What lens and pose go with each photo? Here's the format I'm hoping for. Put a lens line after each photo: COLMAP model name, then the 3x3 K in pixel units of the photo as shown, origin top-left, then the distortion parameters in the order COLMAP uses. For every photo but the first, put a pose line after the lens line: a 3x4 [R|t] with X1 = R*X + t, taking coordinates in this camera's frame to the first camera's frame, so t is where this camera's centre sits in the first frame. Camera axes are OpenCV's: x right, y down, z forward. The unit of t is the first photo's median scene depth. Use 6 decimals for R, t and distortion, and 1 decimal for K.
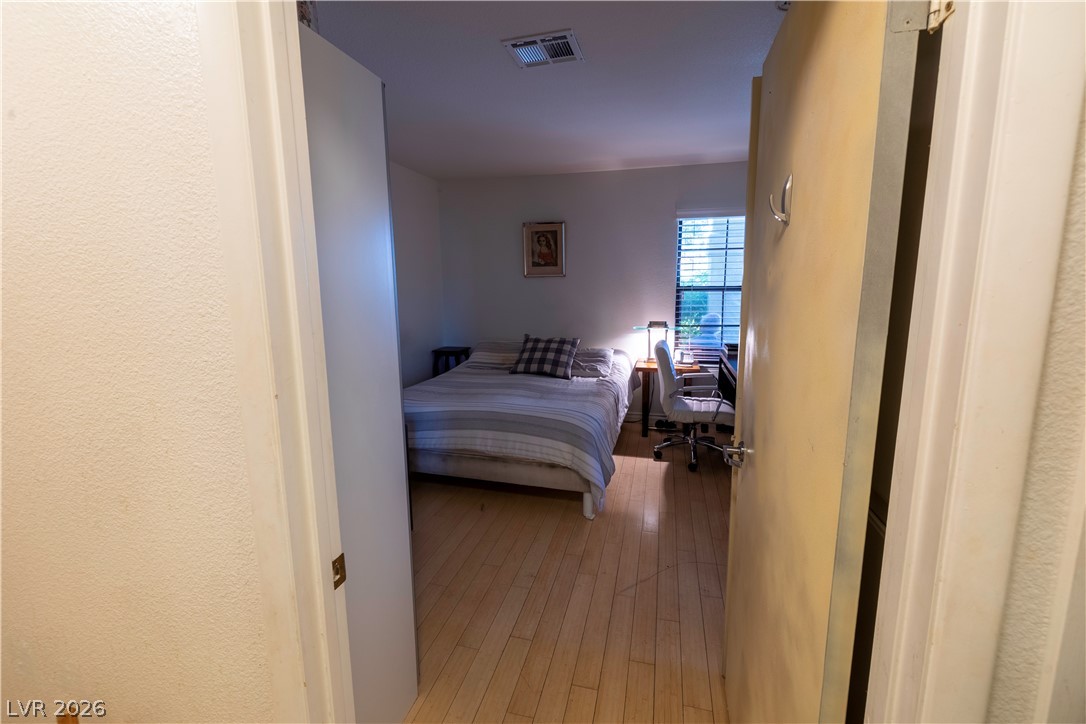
lens RADIAL K [[475.4, 0, 539.7], [0, 475.4, 353.3], [0, 0, 1]] dist [-0.002320, -0.000051]
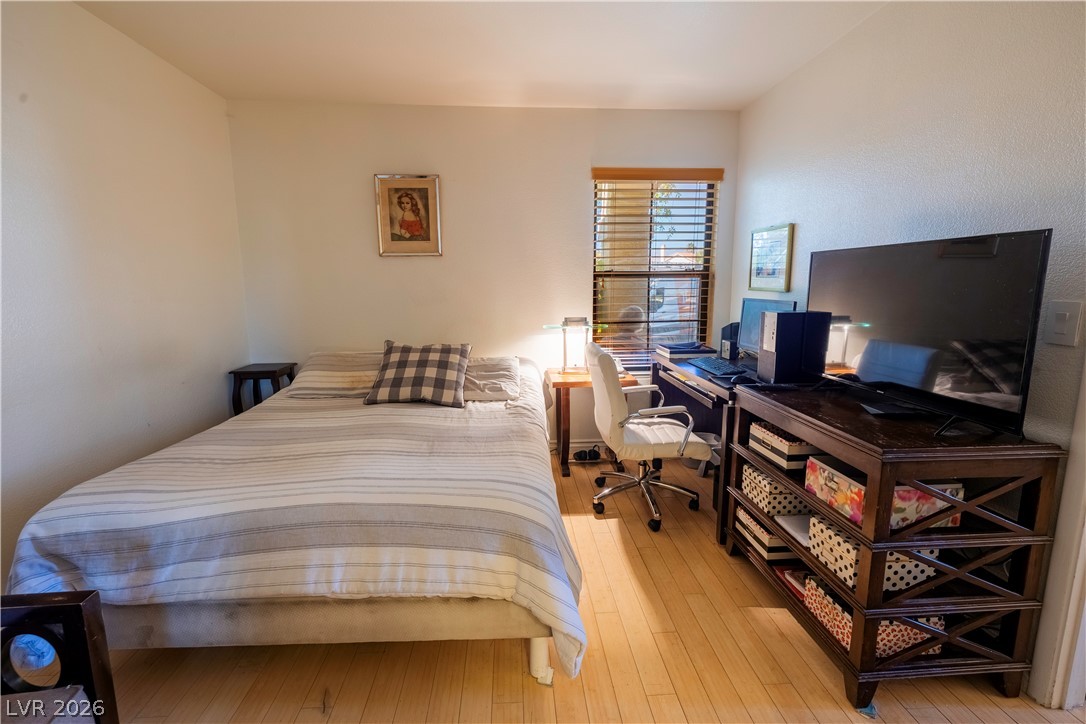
lens RADIAL K [[475.4, 0, 539.7], [0, 475.4, 353.3], [0, 0, 1]] dist [-0.002320, -0.000051]
pose [[0.950415, -0.041691, 0.308177, -0.033986], [0.043920, 0.999035, -0.000298, -0.014060], [-0.307867, 0.013818, 0.951329, 0.327425]]
